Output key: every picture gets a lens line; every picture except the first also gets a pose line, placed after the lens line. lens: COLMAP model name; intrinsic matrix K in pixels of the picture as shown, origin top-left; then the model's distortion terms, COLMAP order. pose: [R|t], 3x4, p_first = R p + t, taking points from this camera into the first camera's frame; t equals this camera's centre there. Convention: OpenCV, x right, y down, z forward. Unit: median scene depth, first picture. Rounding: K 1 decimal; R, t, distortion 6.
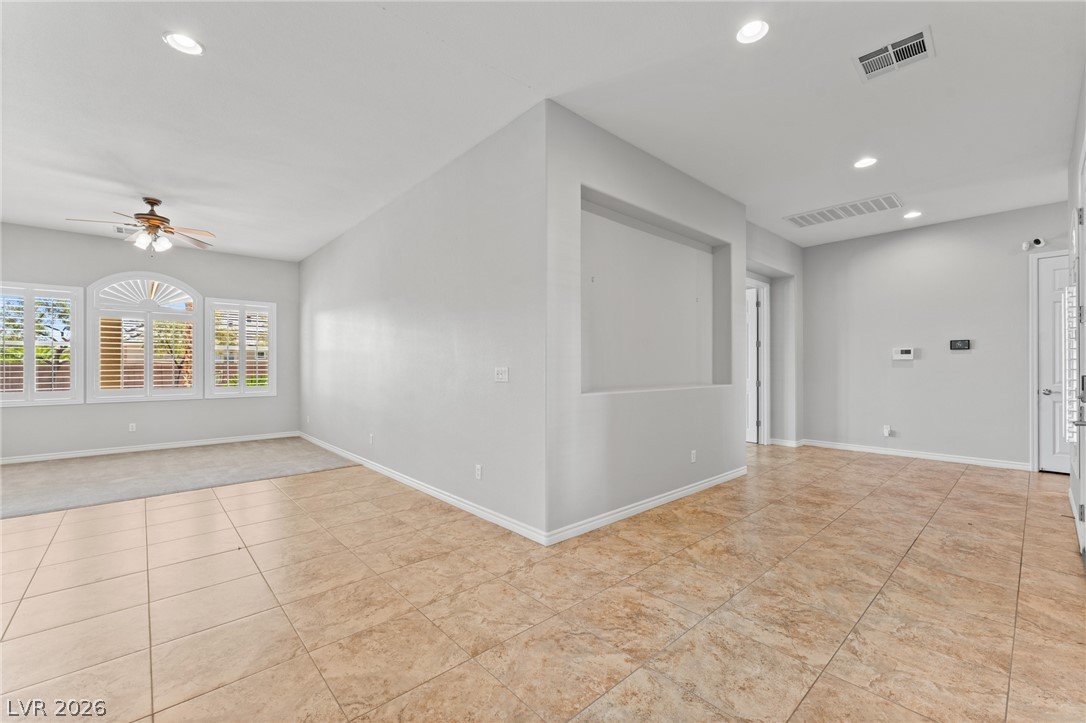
lens RADIAL K [[444.8, 0, 543.7], [0, 444.8, 363.6], [0, 0, 1]] dist [0.002241, -0.000012]
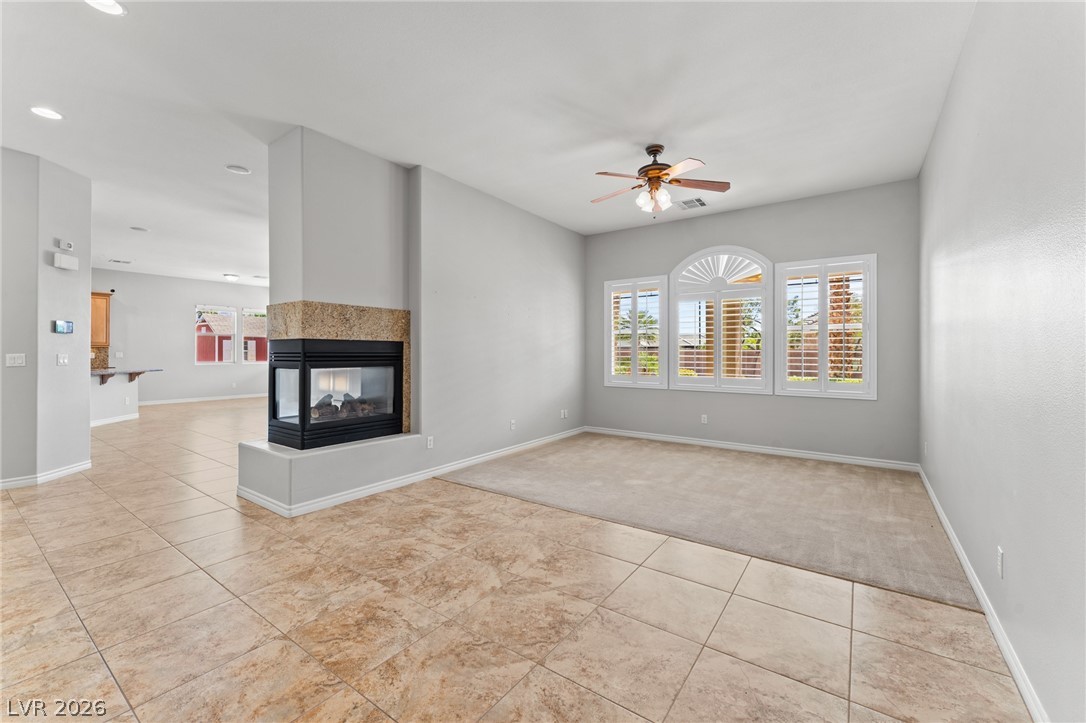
lens RADIAL K [[446.2, 0, 545.0], [0, 446.2, 353.8], [0, 0, 1]] dist [0.000066, 0.000010]
pose [[0.209733, 0.002026, -0.977757, -0.090509], [-0.000301, 0.999998, 0.002008, 0.007016], [0.977759, -0.000127, 0.209733, 0.481229]]
